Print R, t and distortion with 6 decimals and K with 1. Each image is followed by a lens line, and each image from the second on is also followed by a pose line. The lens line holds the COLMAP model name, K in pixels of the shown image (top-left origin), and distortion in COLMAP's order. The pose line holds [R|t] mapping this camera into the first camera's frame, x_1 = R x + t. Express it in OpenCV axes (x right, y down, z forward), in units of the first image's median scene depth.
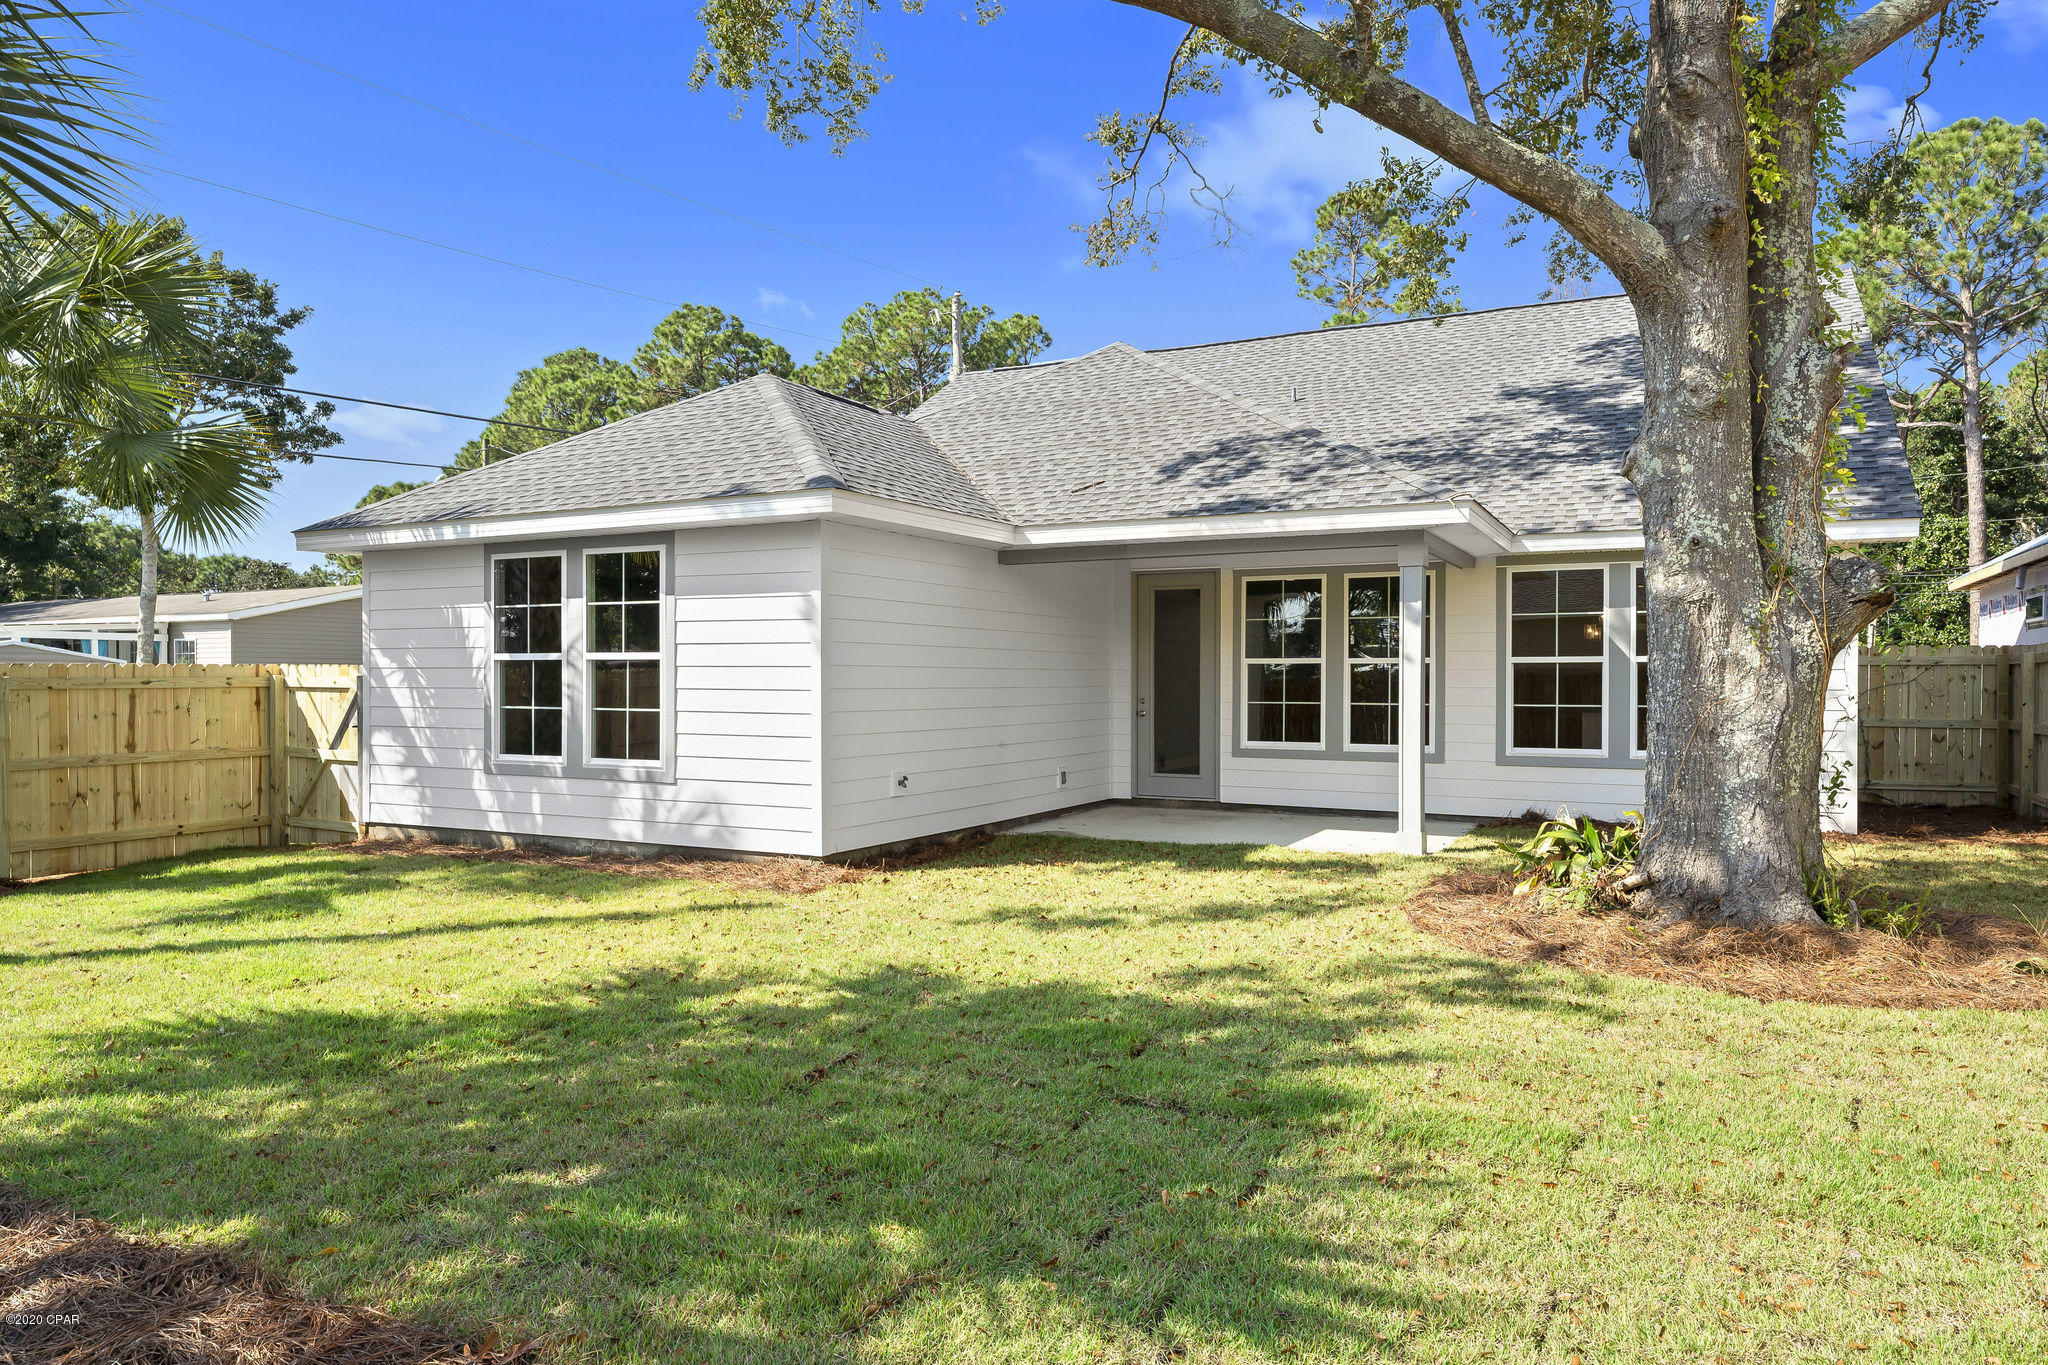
lens RADIAL K [[1305.9, 0, 1024.0], [0, 1305.9, 682.5], [0, 0, 1]] dist [-0.003141, -0.000164]
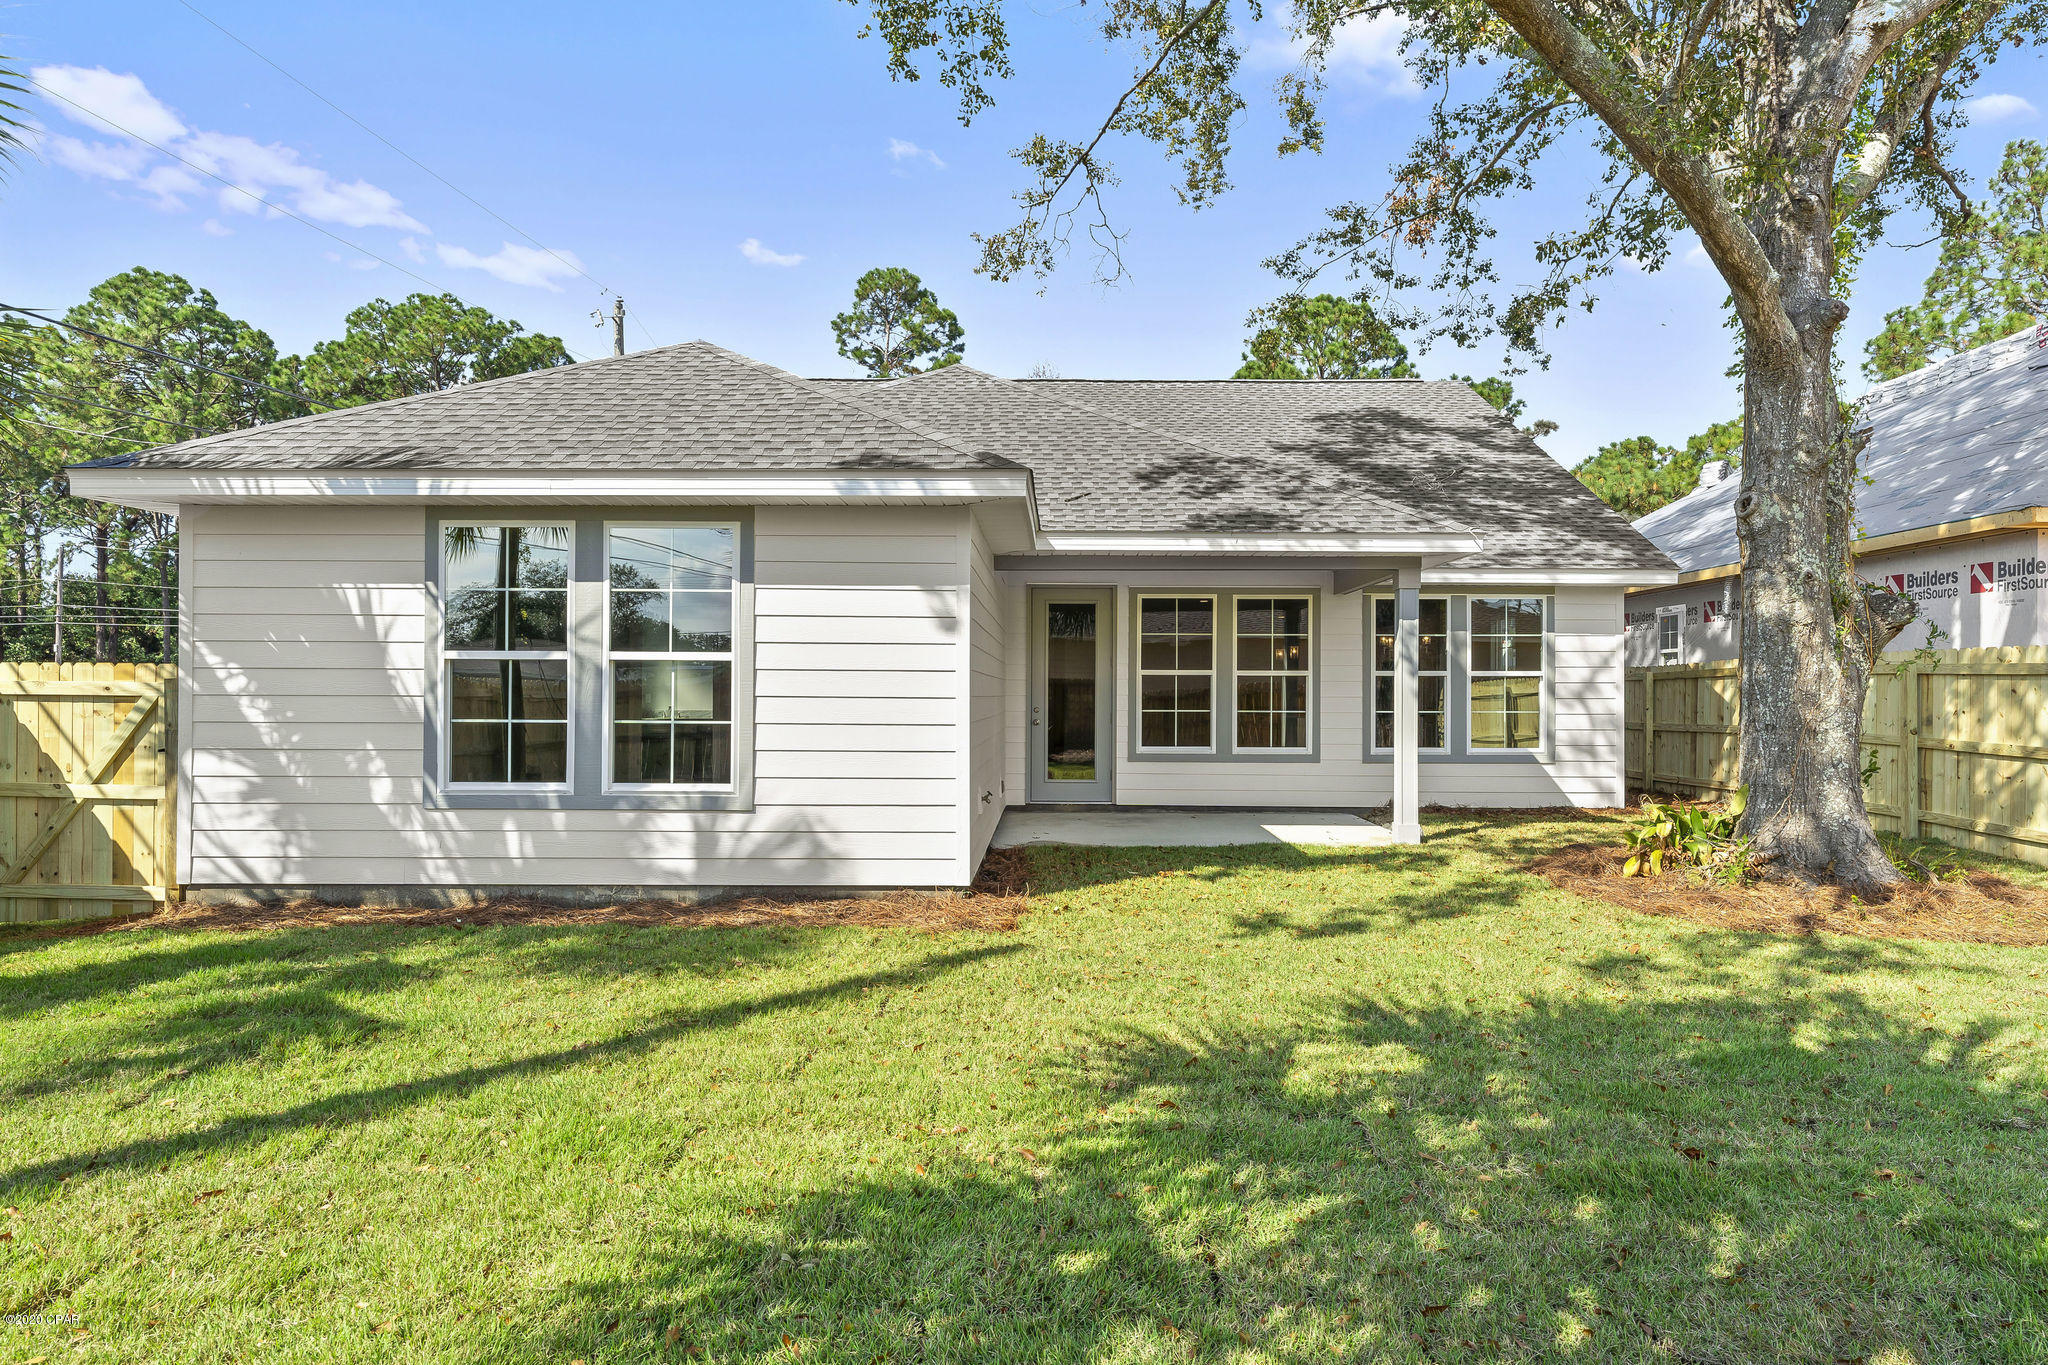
lens RADIAL K [[1127.5, 0, 1024.0], [0, 1127.5, 682.5], [0, 0, 1]] dist [-0.002260, -0.001982]
pose [[0.888018, 0.006643, 0.459761, -0.370332], [-0.001183, 0.999925, -0.012164, 0.003796], [-0.459808, 0.010259, 0.887959, 0.238006]]
